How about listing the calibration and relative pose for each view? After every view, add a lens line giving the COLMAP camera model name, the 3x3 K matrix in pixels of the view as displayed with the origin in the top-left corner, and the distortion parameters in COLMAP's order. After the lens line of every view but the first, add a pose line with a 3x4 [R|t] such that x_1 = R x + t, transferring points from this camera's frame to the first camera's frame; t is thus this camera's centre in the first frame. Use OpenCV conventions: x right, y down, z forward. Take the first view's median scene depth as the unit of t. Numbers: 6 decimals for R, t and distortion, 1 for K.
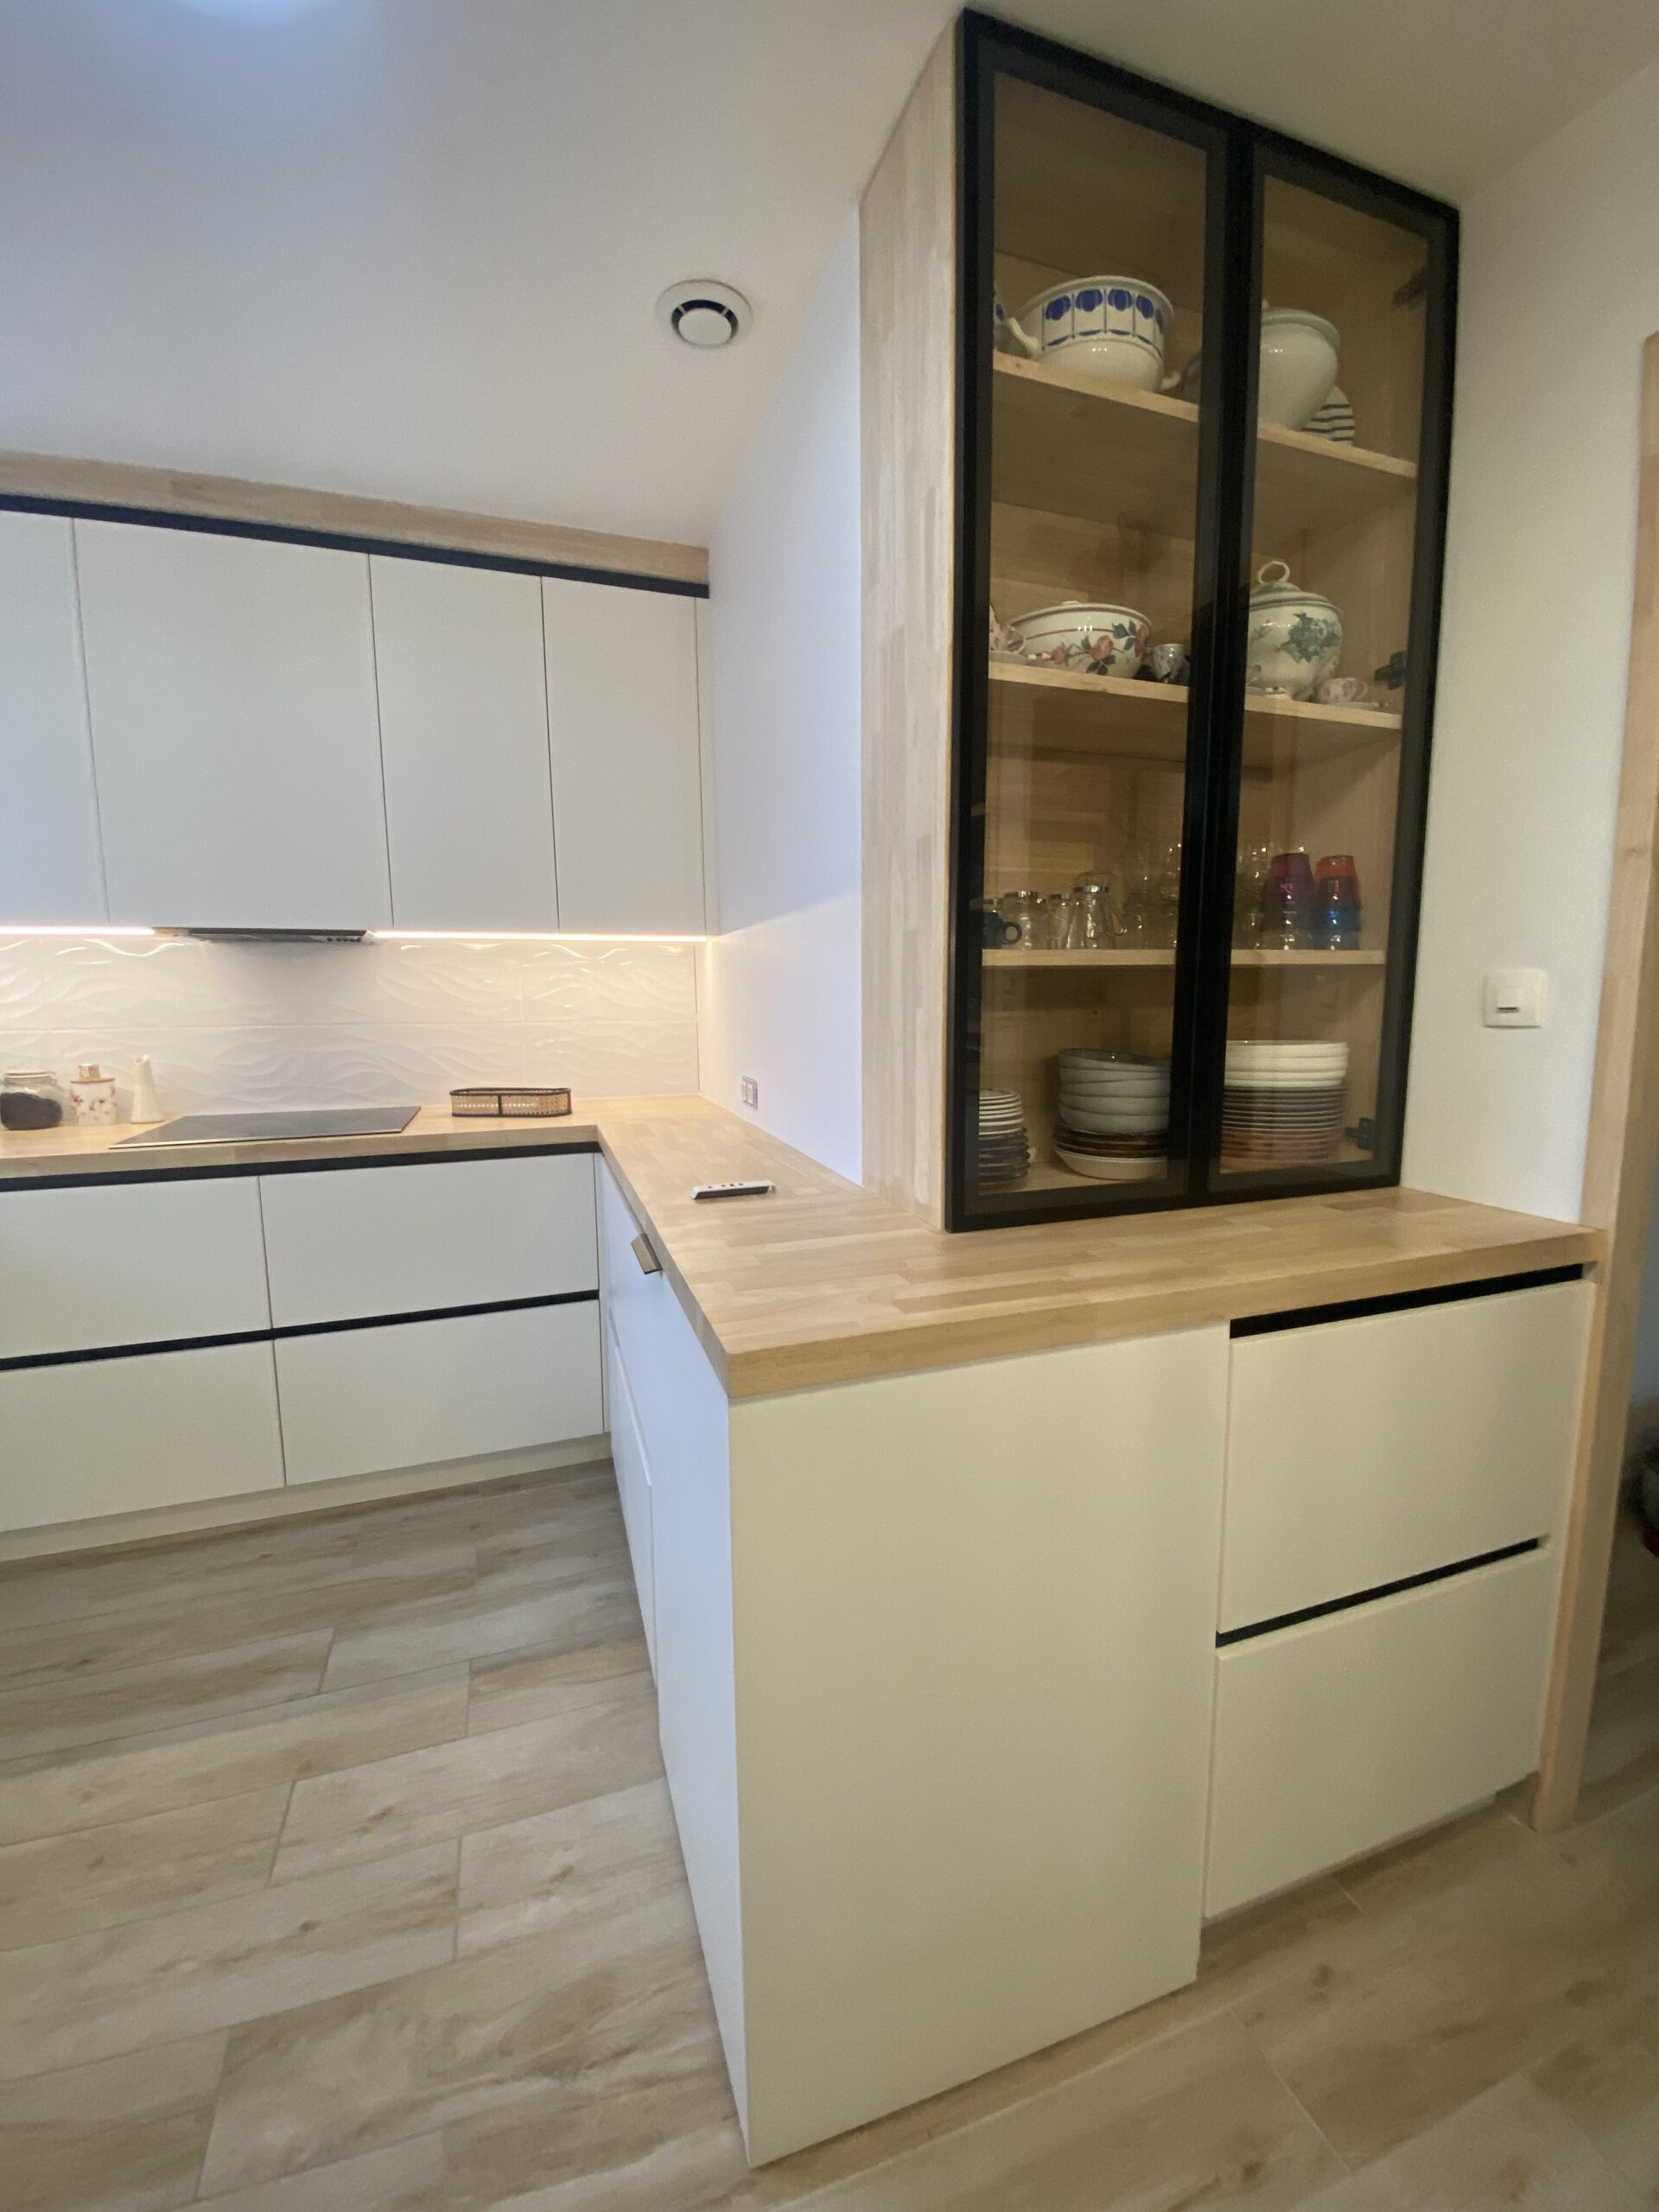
lens RADIAL K [[902.7, 0, 829.5], [0, 902.7, 1106.0], [0, 0, 1]] dist [0.014954, -0.019666]
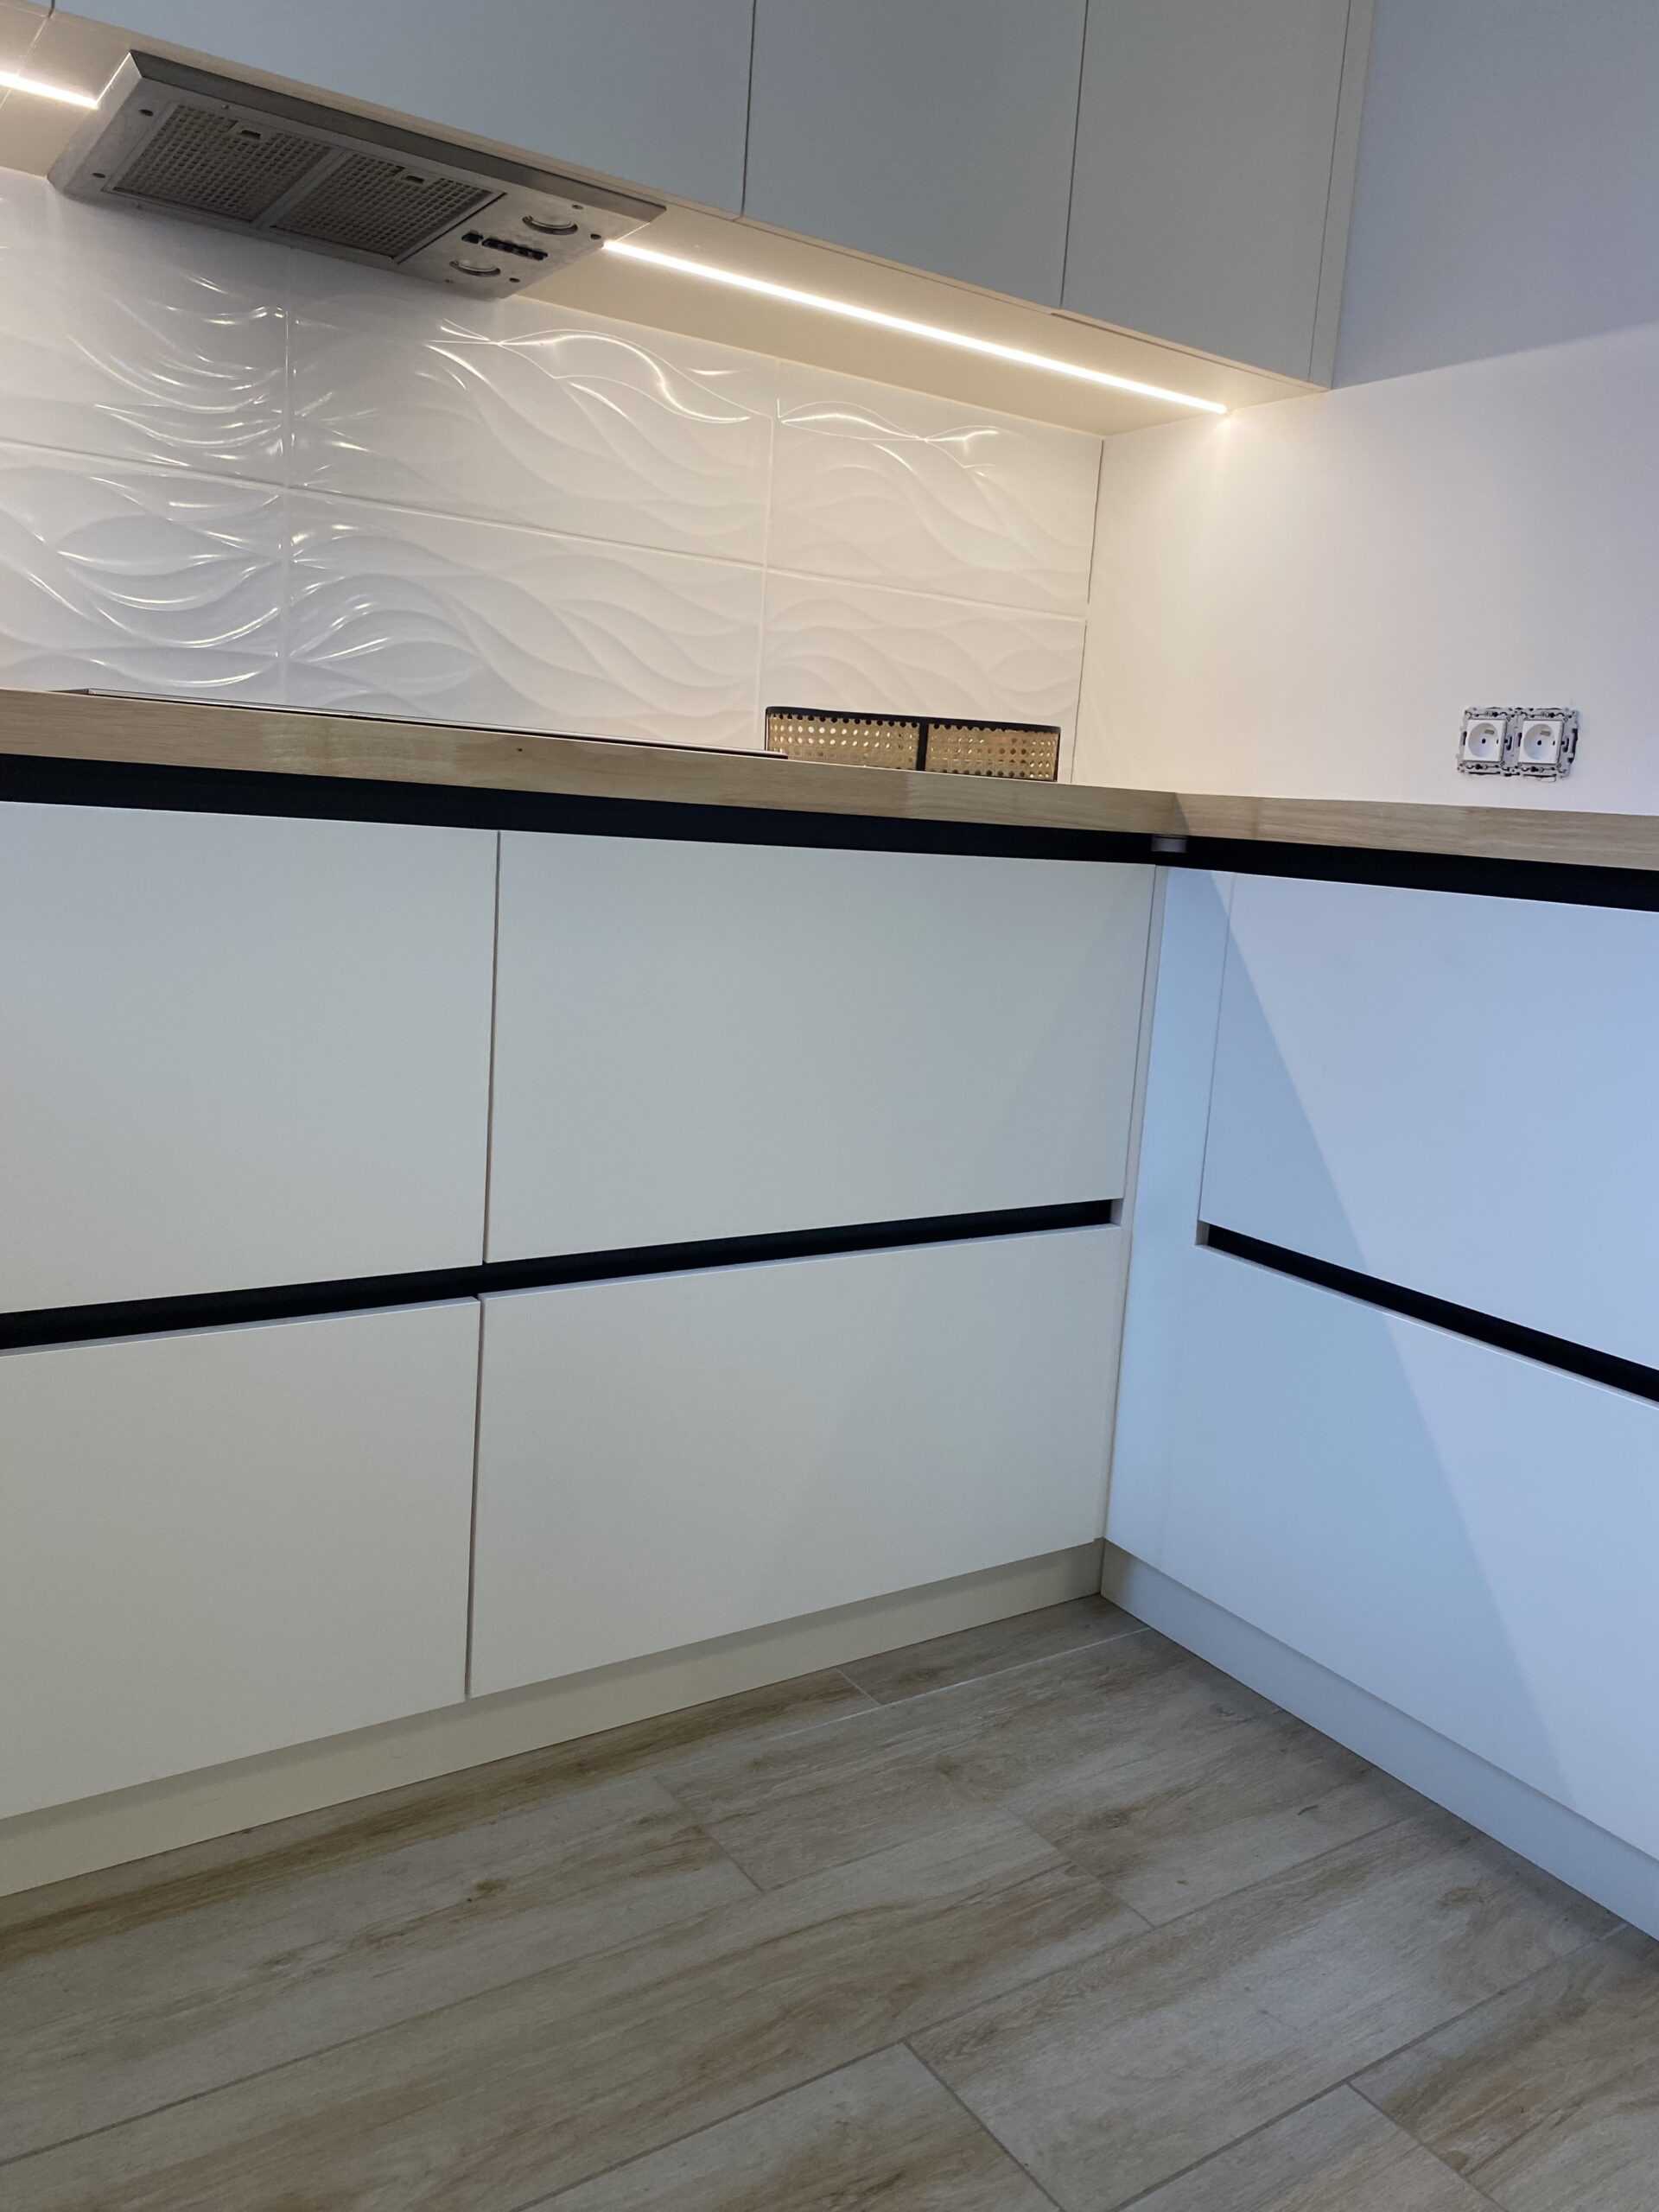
lens RADIAL K [[1697.3, 0, 847.5], [0, 1697.3, 1099.2], [0, 0, 1]] dist [0.006500, -0.011525]
pose [[0.961324, 0.034048, 0.273307, -0.829809], [-0.047582, 0.997940, 0.043043, 0.182145], [-0.271278, -0.054383, 0.960963, 0.401385]]
